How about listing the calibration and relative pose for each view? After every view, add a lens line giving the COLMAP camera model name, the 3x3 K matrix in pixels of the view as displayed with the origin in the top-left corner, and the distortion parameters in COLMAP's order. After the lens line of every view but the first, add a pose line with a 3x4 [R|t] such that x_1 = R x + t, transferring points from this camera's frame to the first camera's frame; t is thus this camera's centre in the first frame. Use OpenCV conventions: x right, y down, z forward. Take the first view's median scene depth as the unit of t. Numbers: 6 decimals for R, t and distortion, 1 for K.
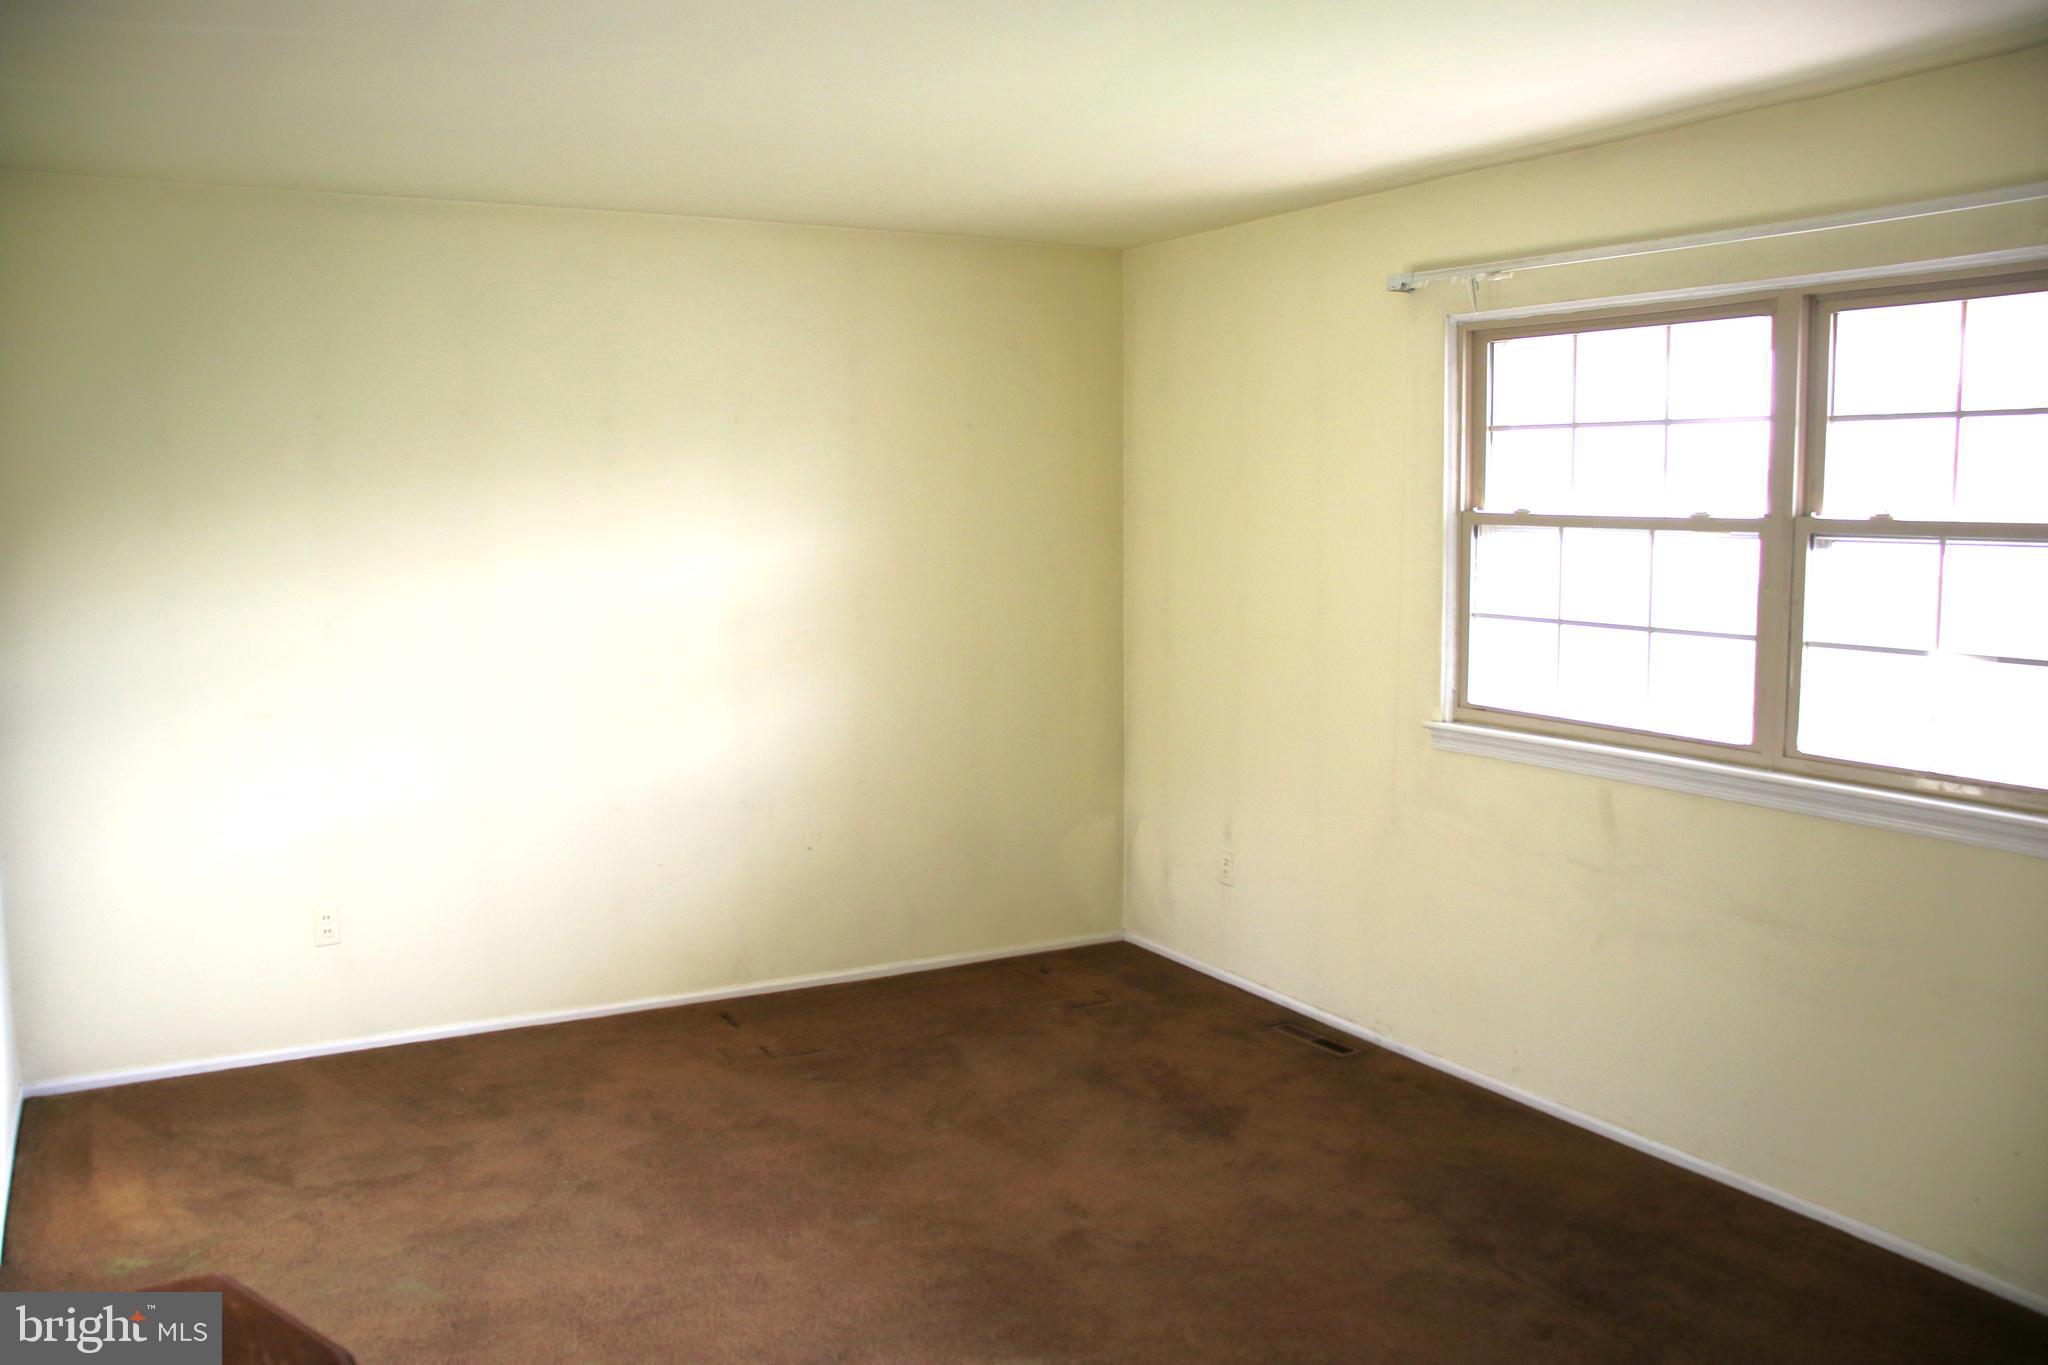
lens RADIAL K [[1575.7, 0, 1019.5], [0, 1575.7, 624.5], [0, 0, 1]] dist [0.003559, 0.002025]
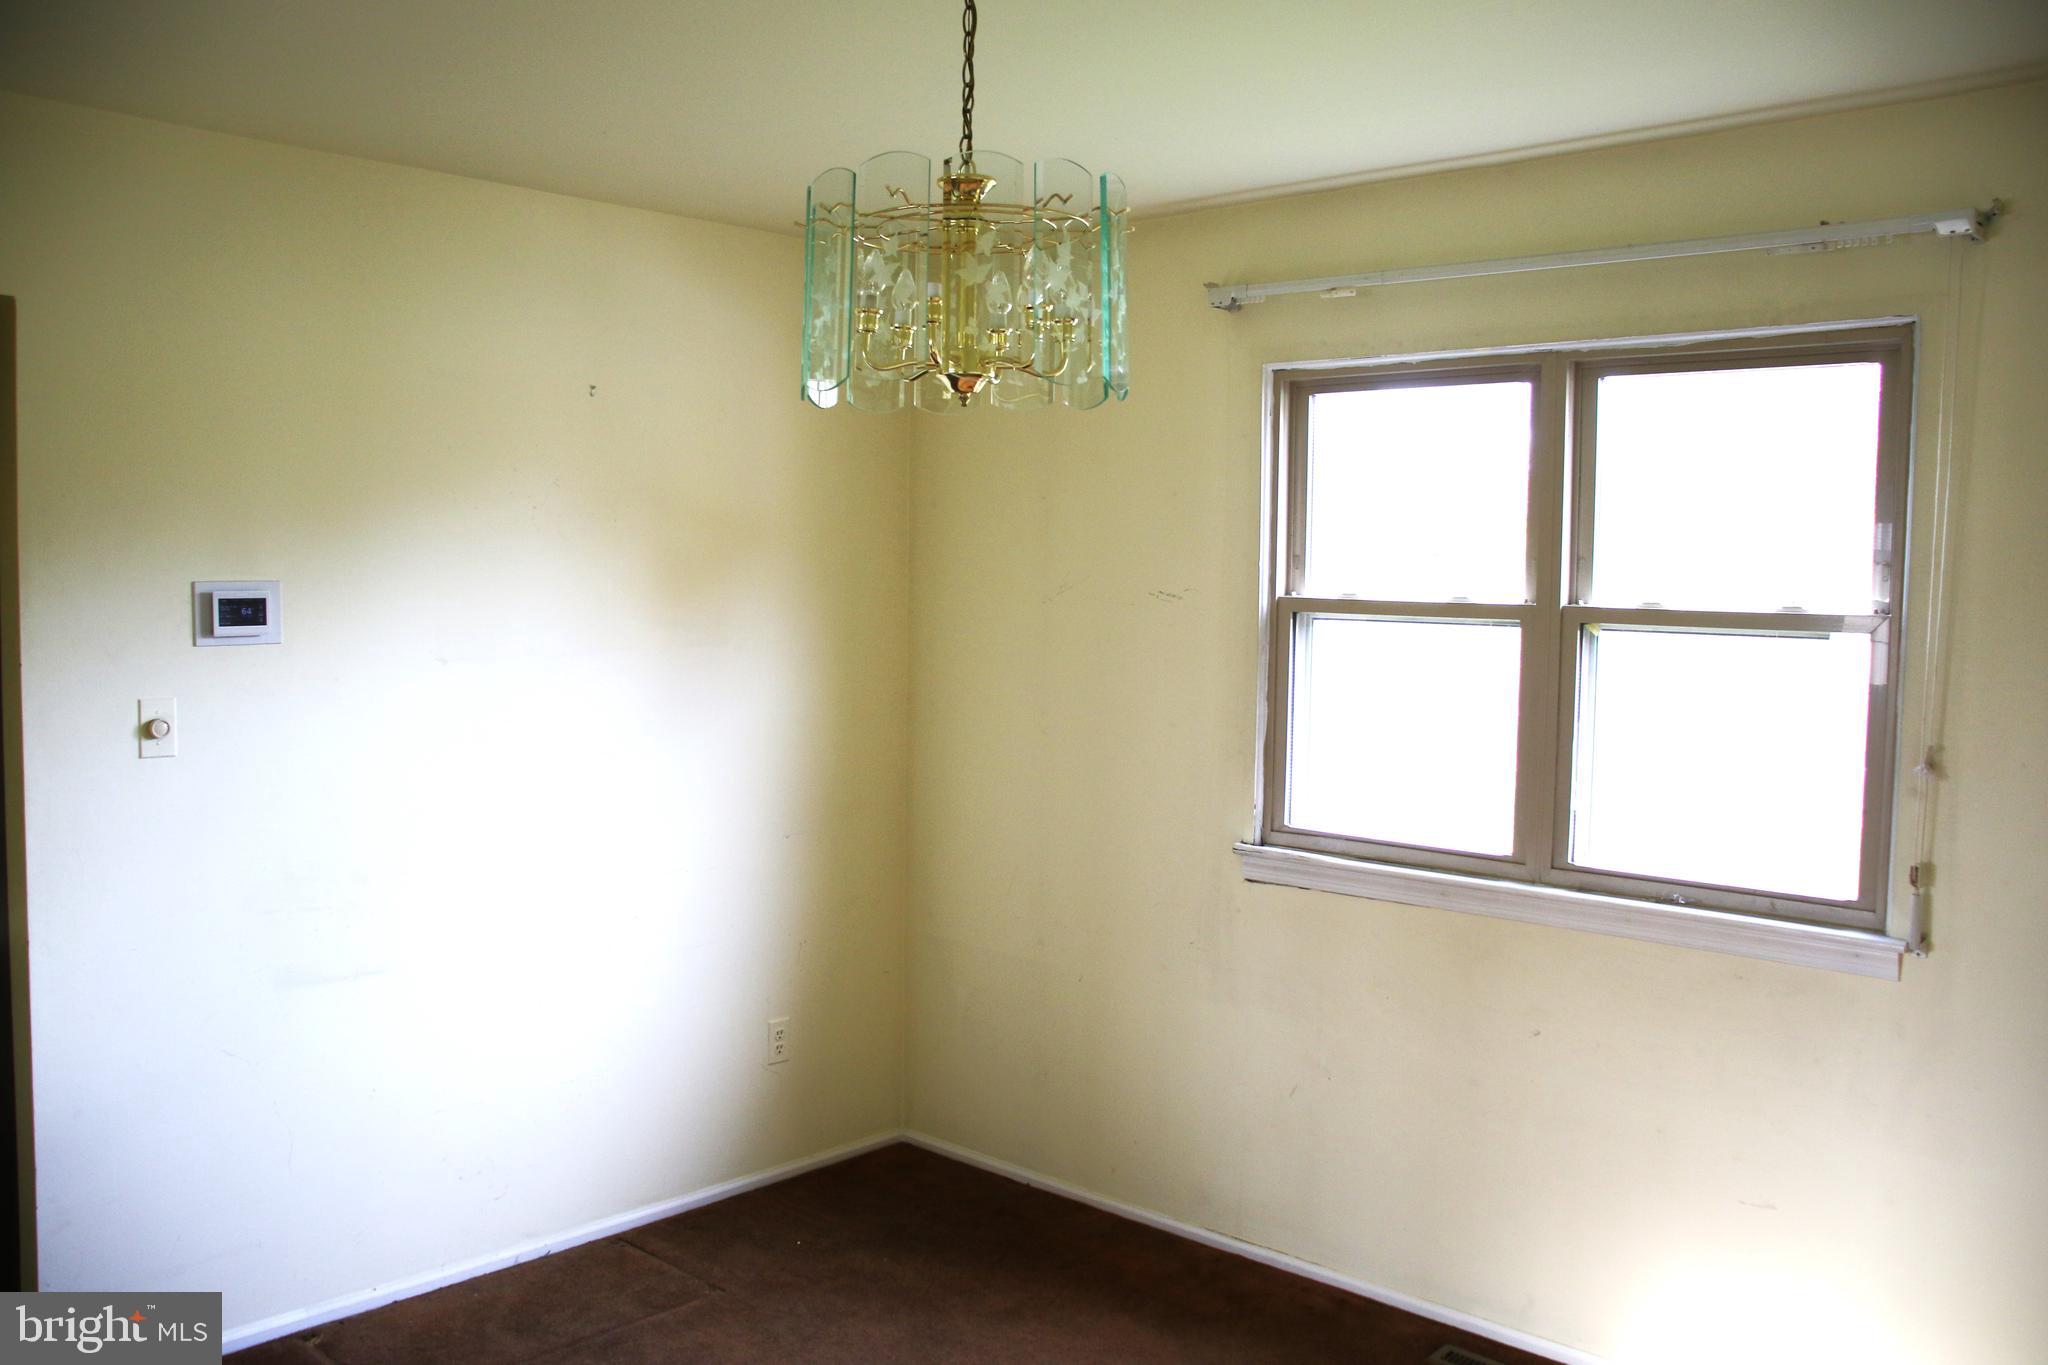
lens RADIAL K [[1764.7, 0, 1028.2], [0, 1764.7, 731.4], [0, 0, 1]] dist [-0.014961, -0.005621]
pose [[0.967440, -0.006319, 0.253022, -0.061589], [0.003342, 0.999920, 0.012192, -0.008226], [-0.253079, -0.010949, 0.967384, 0.094259]]
